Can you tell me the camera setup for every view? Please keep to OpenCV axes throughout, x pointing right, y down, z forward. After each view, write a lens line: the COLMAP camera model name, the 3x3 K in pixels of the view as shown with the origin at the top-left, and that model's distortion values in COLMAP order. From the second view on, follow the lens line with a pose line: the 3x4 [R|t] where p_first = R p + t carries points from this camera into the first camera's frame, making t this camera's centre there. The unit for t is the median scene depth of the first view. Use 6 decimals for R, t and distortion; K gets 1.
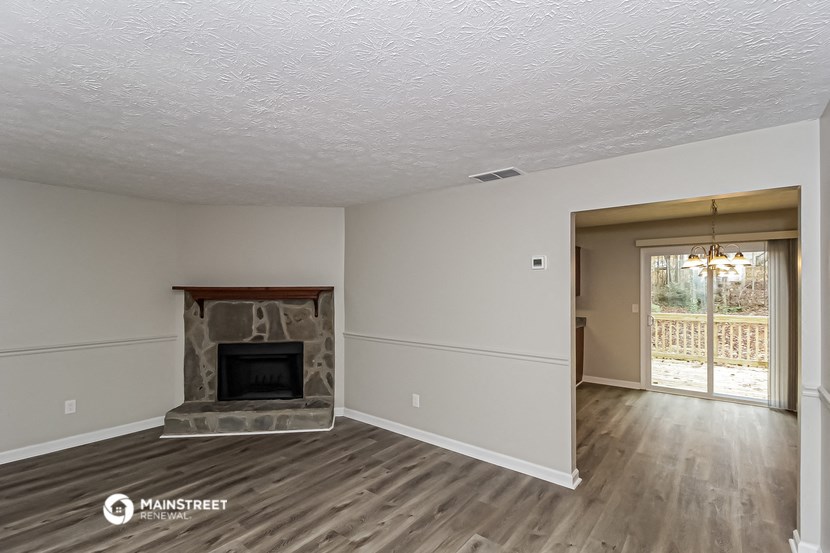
lens RADIAL K [[386.5, 0, 418.1], [0, 386.5, 280.5], [0, 0, 1]] dist [-0.007266, -0.004046]
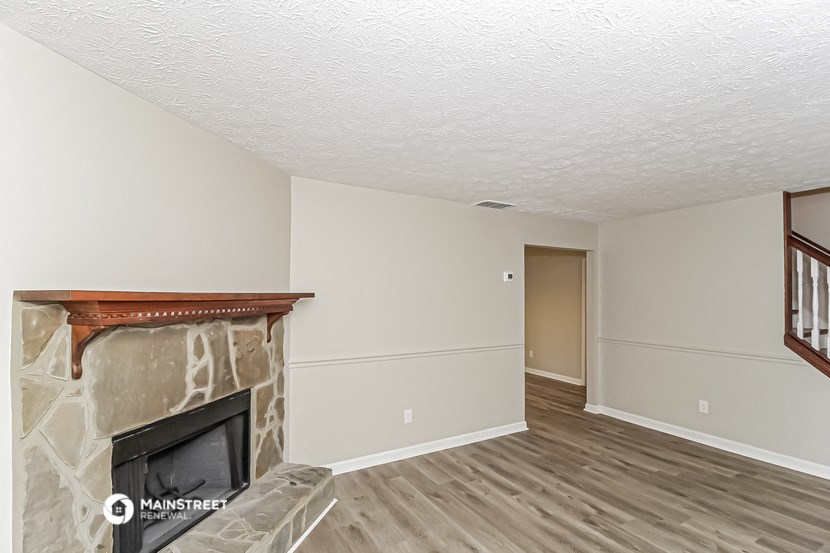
lens RADIAL K [[386.5, 0, 411.7], [0, 386.5, 287.1], [0, 0, 1]] dist [-0.007266, -0.004046]
pose [[0.368514, 0.020209, 0.929402, -0.805746], [-0.016522, 0.999748, -0.015188, 0.013181], [-0.929475, -0.009758, 0.368755, 0.604287]]
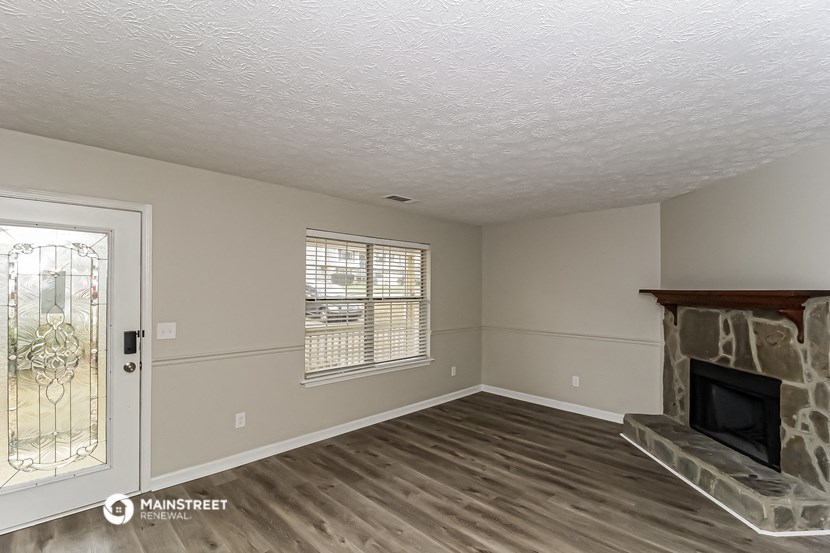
lens RADIAL K [[386.5, 0, 407.9], [0, 386.5, 285.1], [0, 0, 1]] dist [-0.007266, -0.004046]
pose [[-0.135717, -0.011527, -0.990681, 0.410216], [0.004767, 0.999913, -0.012288, 0.013341], [0.990736, -0.006390, -0.135650, 0.532019]]
